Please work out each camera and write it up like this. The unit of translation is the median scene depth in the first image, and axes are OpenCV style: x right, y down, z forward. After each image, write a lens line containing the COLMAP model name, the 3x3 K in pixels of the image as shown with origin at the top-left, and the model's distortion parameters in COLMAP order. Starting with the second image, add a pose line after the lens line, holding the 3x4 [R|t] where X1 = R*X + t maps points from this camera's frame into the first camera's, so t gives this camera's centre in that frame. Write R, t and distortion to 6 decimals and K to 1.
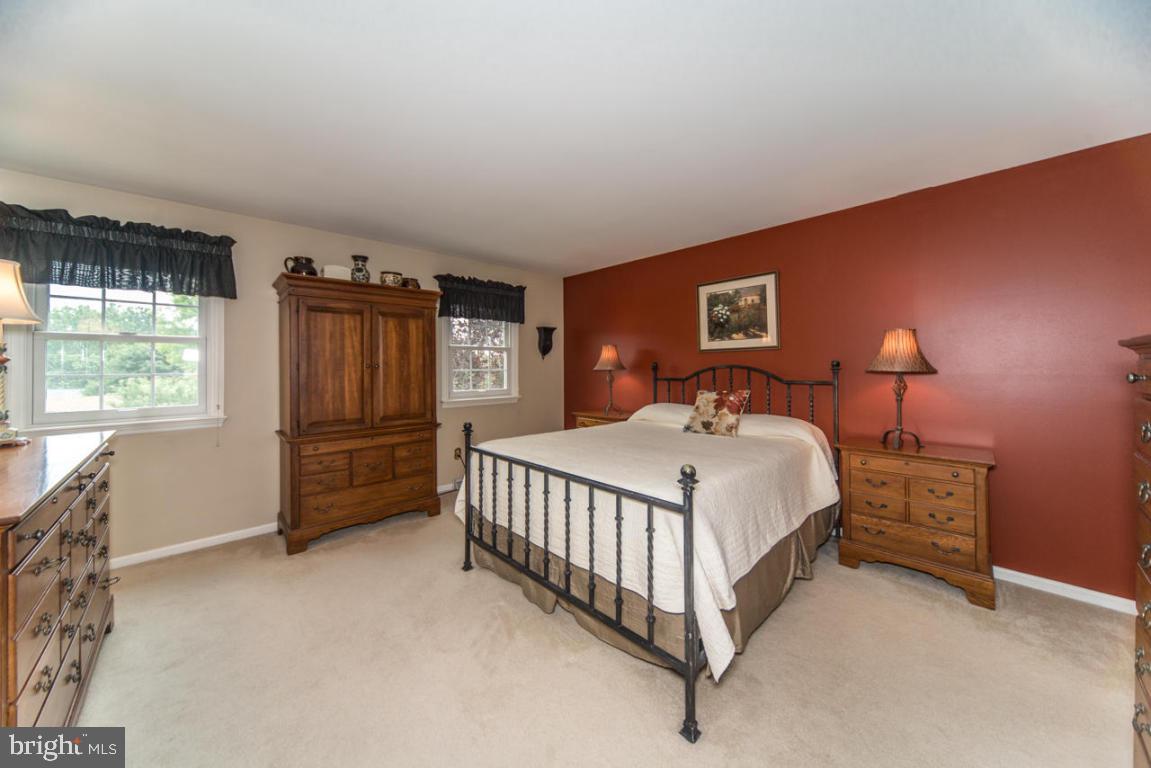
lens RADIAL K [[401.0, 0, 570.8], [0, 401.0, 352.7], [0, 0, 1]] dist [-0.001451, -0.000137]
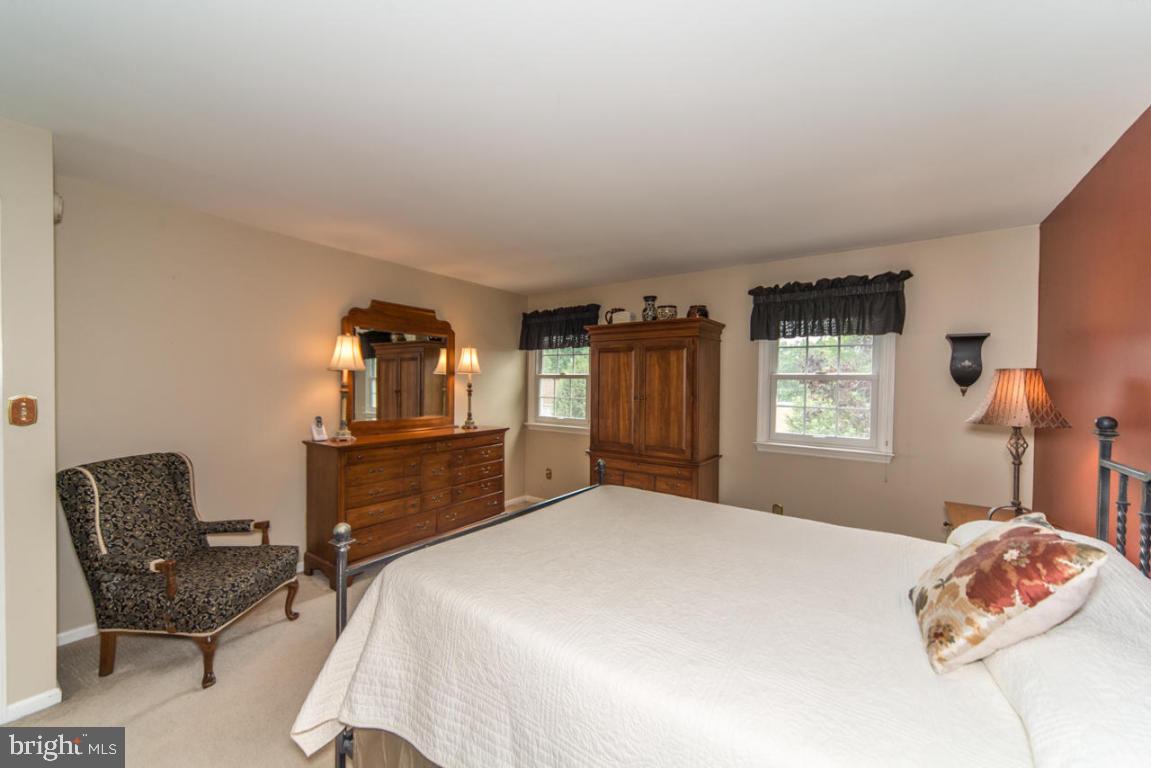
lens RADIAL K [[432.6, 0, 576.0], [0, 432.6, 394.6], [0, 0, 1]] dist [0.009316, 0.000065]
pose [[0.193686, 0.008407, -0.981028, 0.491275], [0.004305, 0.999946, 0.009419, 0.010861], [0.981054, -0.006048, 0.193639, 0.477734]]
